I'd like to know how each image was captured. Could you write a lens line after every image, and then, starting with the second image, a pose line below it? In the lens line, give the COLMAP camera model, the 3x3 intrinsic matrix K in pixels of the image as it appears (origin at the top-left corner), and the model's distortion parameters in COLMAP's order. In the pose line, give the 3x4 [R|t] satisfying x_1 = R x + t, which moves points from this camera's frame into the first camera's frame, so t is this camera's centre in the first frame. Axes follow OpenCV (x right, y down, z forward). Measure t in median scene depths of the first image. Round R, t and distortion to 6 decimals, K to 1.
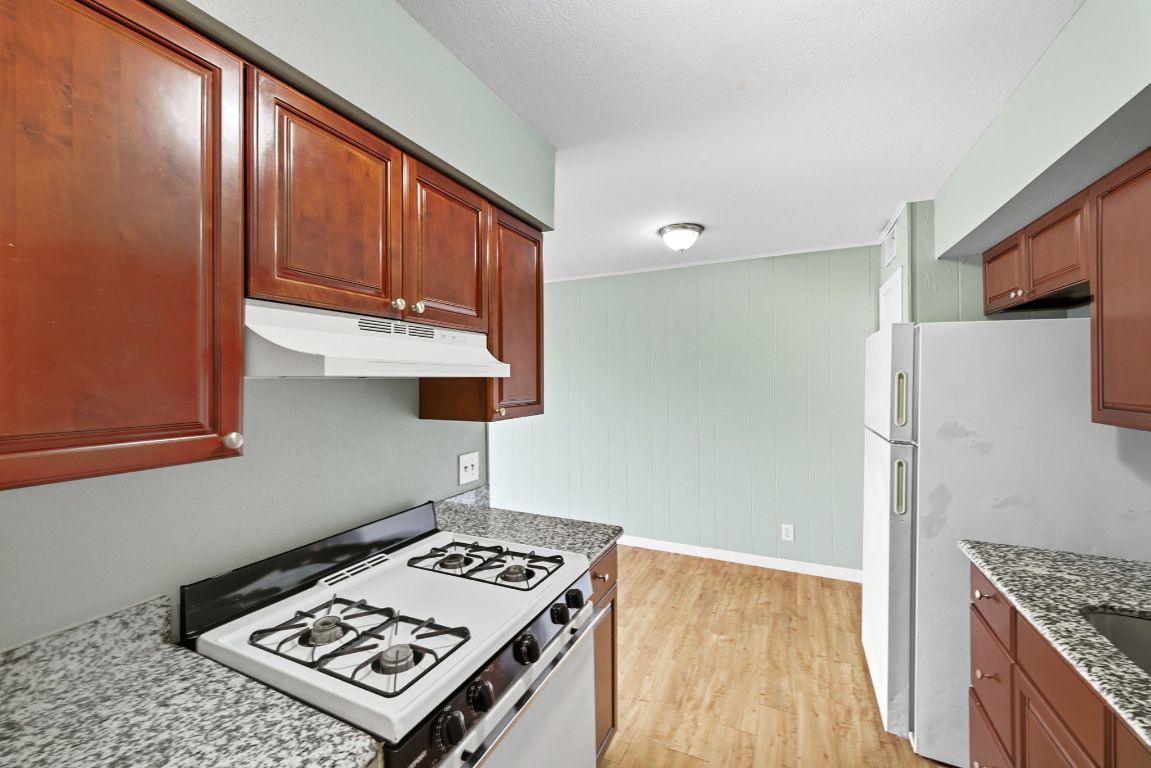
lens RADIAL K [[454.2, 0, 575.8], [0, 454.2, 378.4], [0, 0, 1]] dist [0.000547, -0.000101]
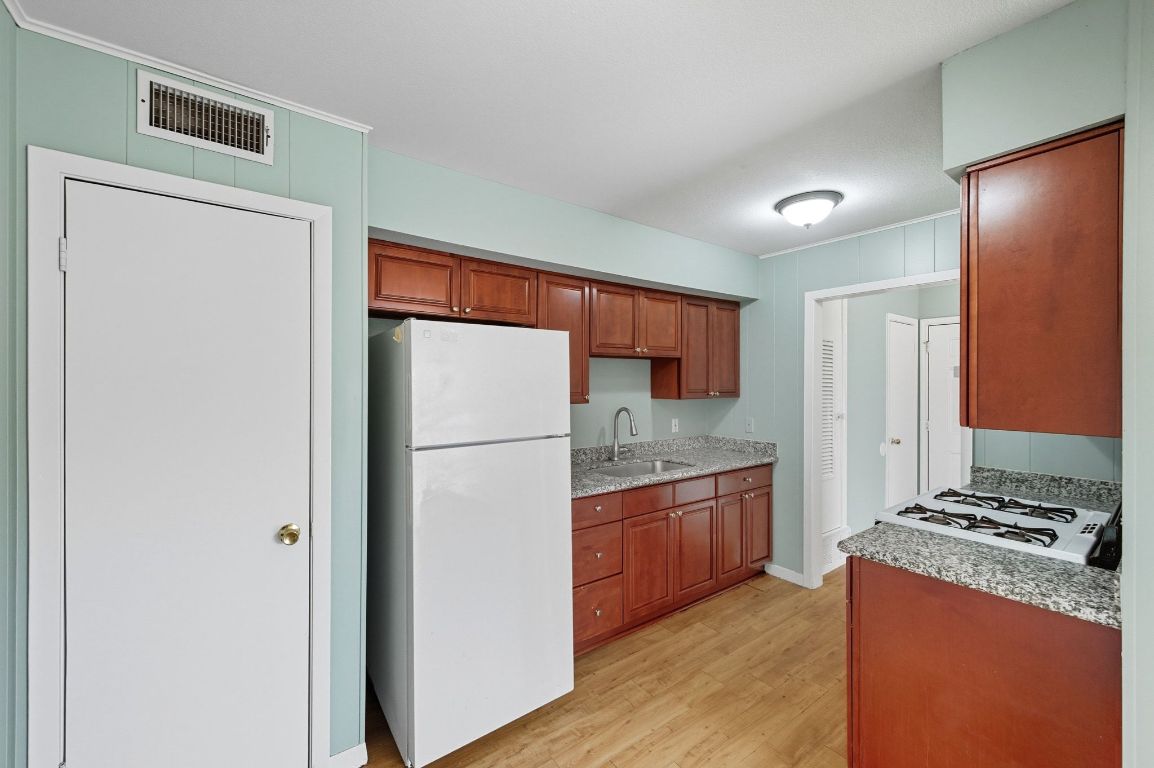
lens RADIAL K [[455.4, 0, 577.3], [0, 455.4, 378.4], [0, 0, 1]] dist [0.000547, -0.000101]
pose [[-0.884275, 0.008557, 0.466888, 0.141597], [0.005285, 0.999951, -0.008317, 0.004795], [-0.466936, -0.004887, -0.884277, 2.099829]]
